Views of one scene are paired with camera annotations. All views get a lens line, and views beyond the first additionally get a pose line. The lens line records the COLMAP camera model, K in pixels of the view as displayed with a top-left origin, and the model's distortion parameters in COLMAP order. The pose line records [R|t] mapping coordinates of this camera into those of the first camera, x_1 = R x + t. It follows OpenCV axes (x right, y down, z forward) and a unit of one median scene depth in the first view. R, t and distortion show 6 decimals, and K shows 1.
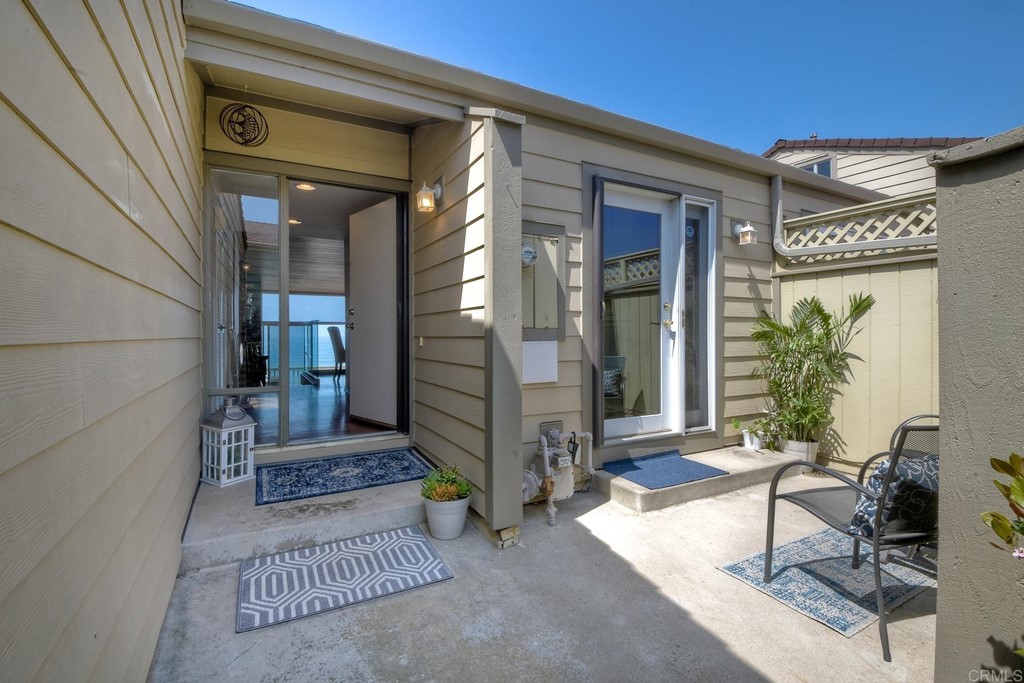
lens RADIAL K [[450.0, 0, 497.5], [0, 450.0, 332.3], [0, 0, 1]] dist [0.026481, -0.032973]
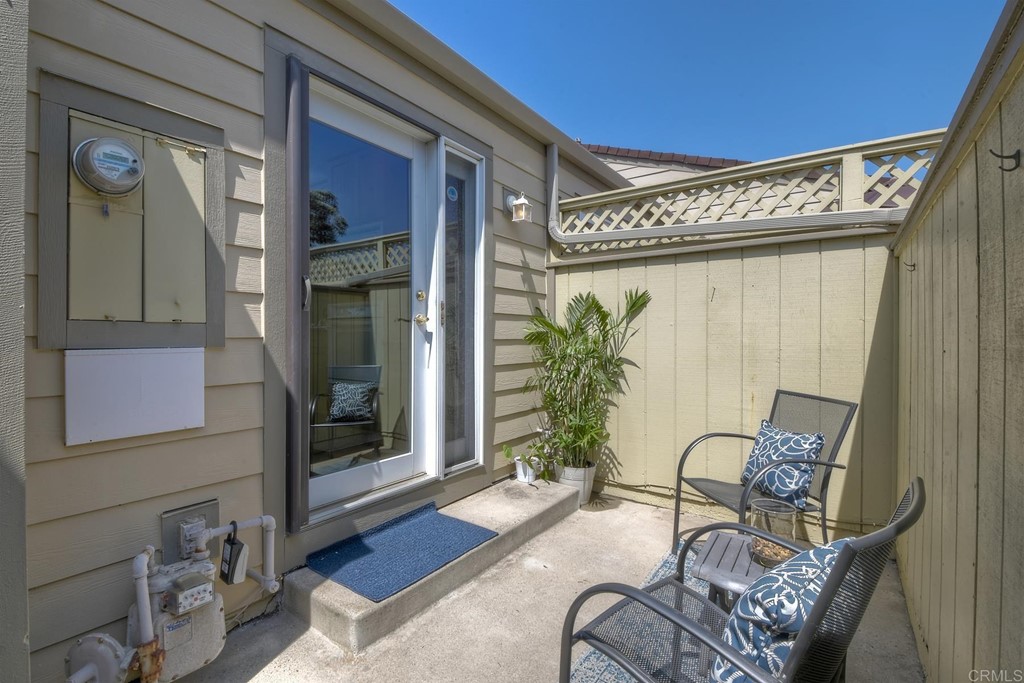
lens RADIAL K [[476.7, 0, 509.8], [0, 476.7, 334.9], [0, 0, 1]] dist [0.000471, 0.000190]
pose [[0.883258, 0.003820, 0.468872, 0.151679], [-0.004348, 0.999991, 0.000043, 0.002436], [-0.468868, -0.002077, 0.883266, 0.286025]]
